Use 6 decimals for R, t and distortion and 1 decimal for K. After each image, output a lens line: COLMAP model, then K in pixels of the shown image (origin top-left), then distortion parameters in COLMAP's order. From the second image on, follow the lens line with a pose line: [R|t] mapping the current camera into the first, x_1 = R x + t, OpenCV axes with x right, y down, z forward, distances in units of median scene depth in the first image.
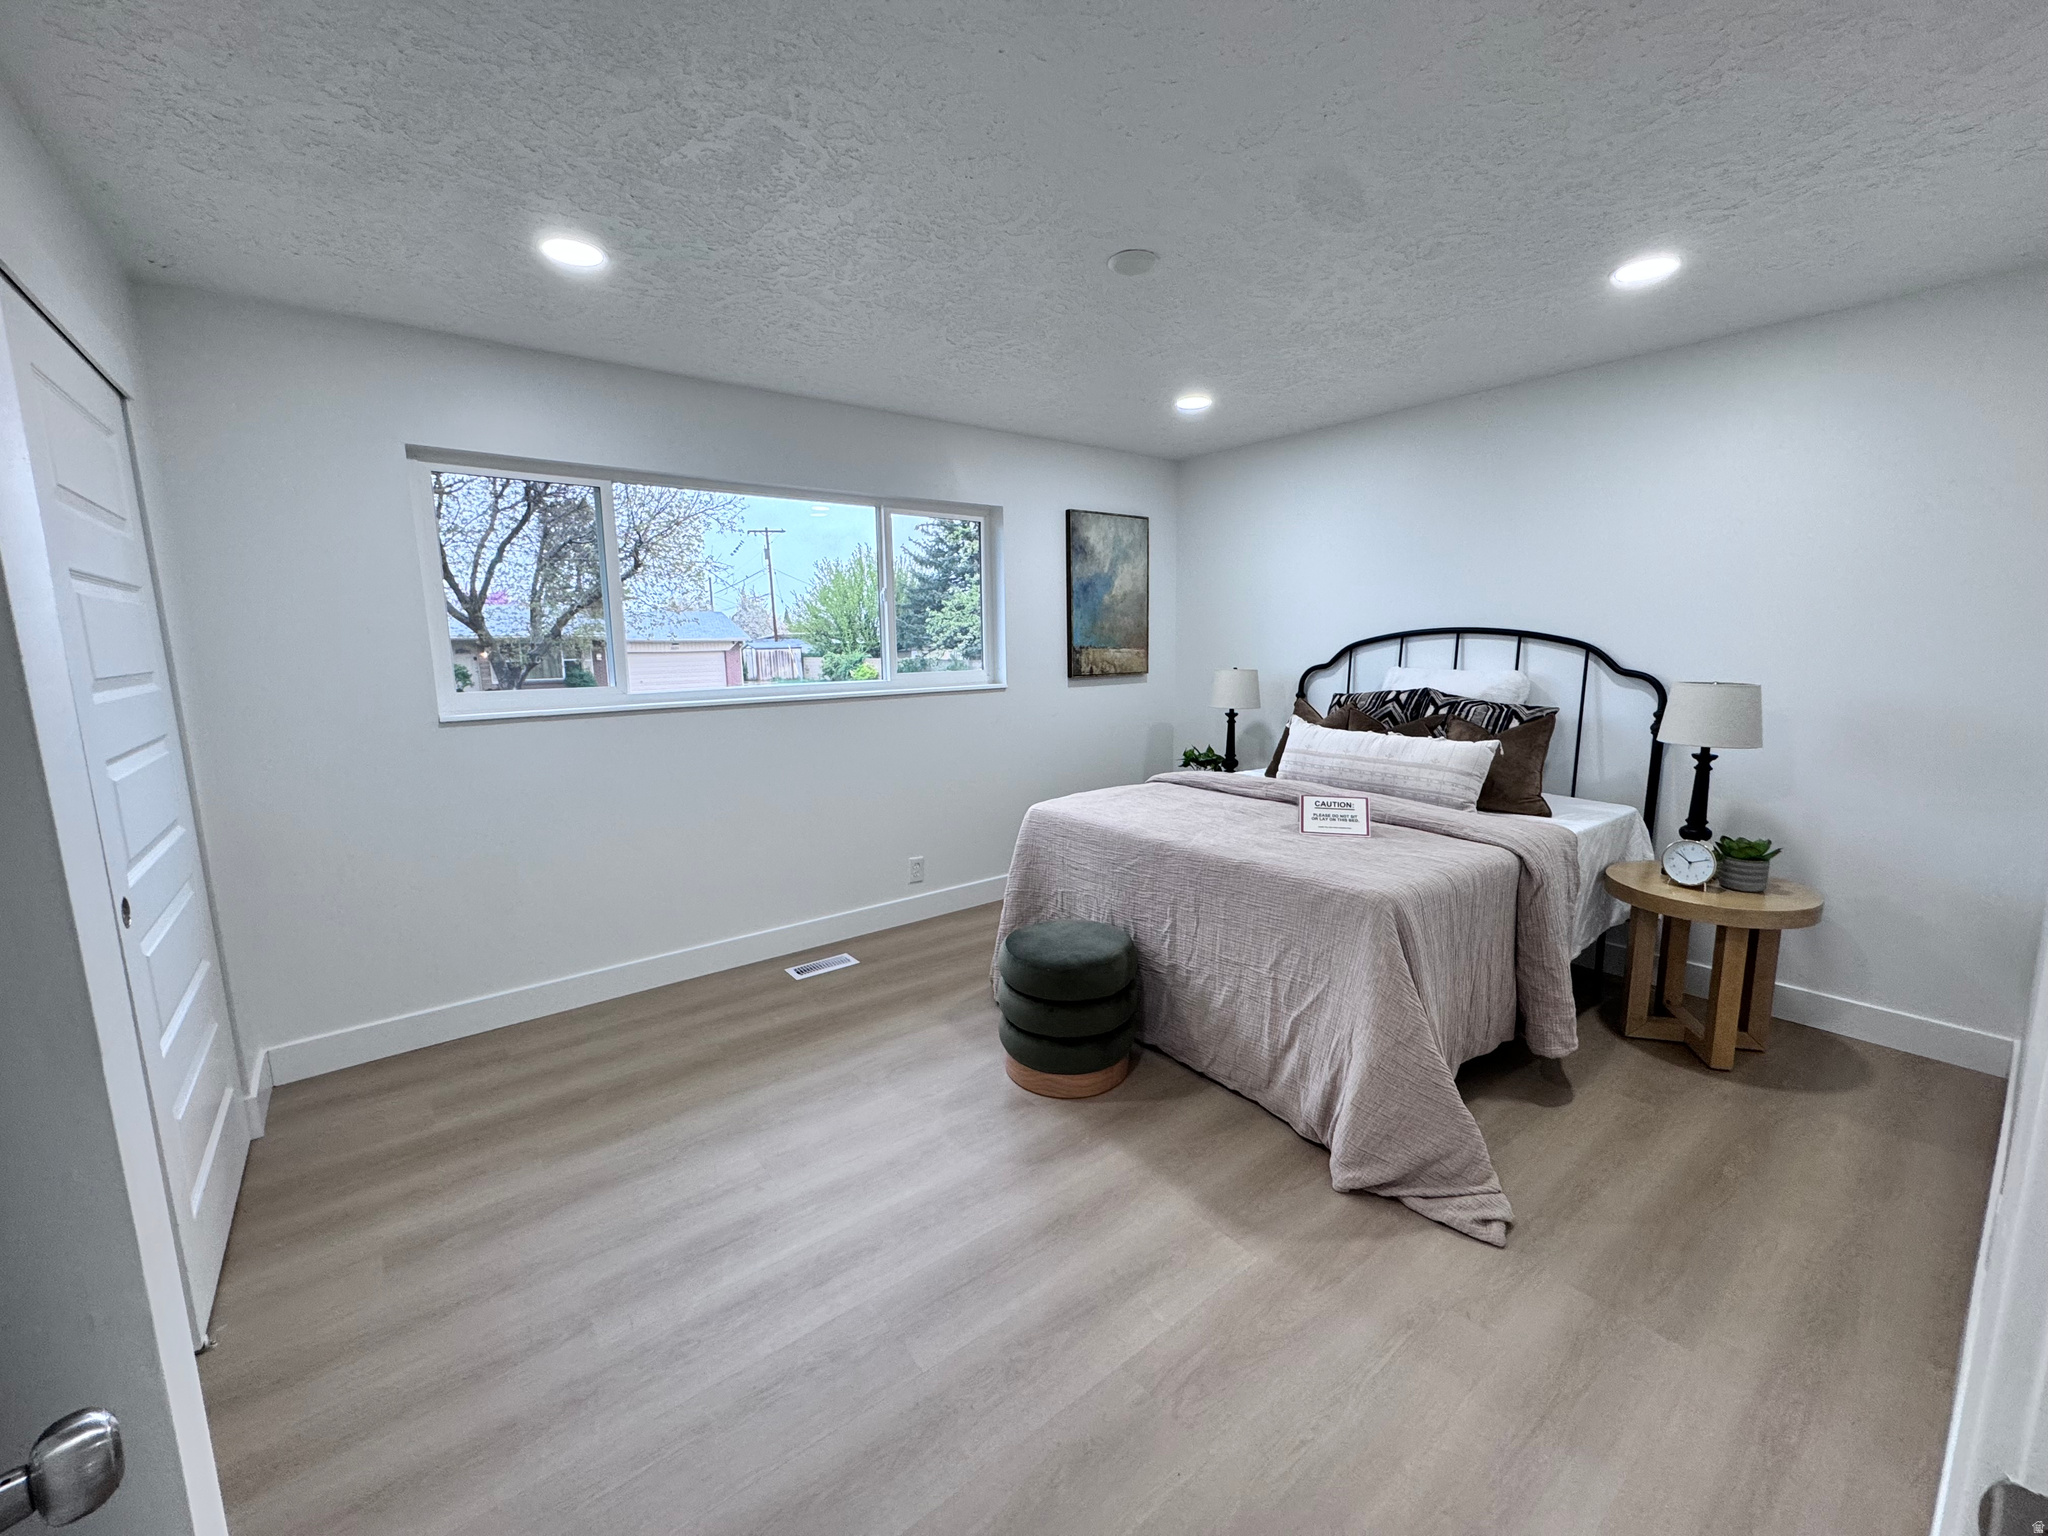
lens RADIAL K [[815.2, 0, 1027.7], [0, 815.2, 762.6], [0, 0, 1]] dist [-0.002586, 0.000299]
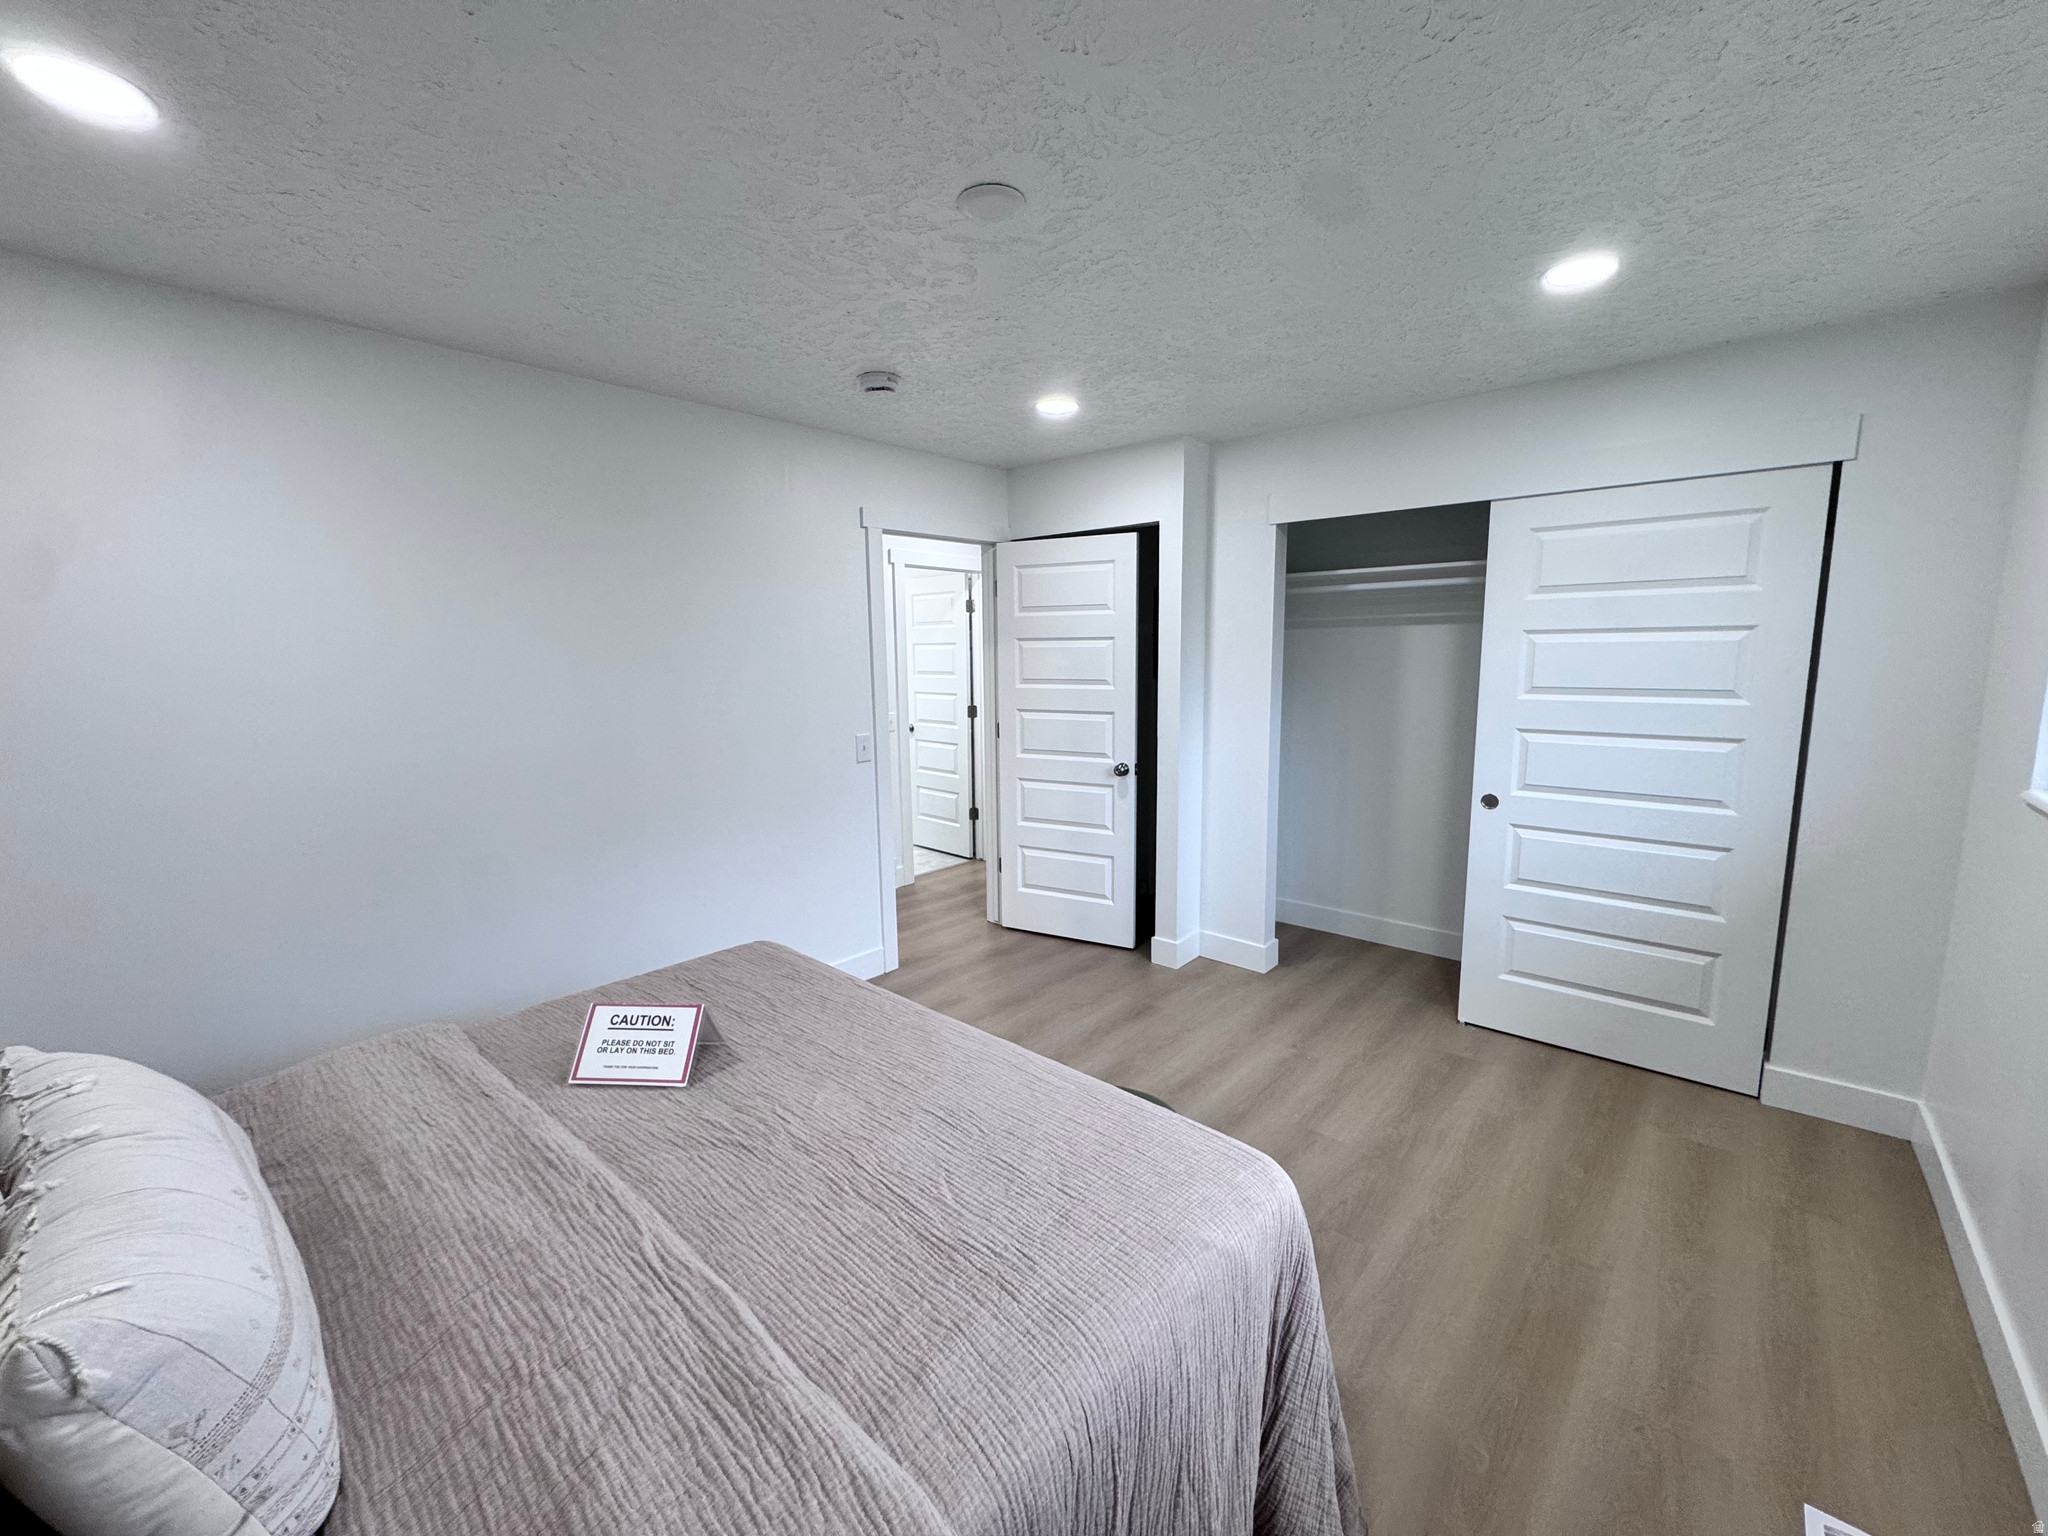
lens RADIAL K [[815.2, 0, 1027.7], [0, 815.2, 762.6], [0, 0, 1]] dist [-0.002586, 0.000299]
pose [[-0.983933, 0.049306, -0.171593, 0.218818], [-0.002106, 0.957836, 0.287307, -0.295463], [0.178524, 0.283052, -0.942343, 1.625676]]
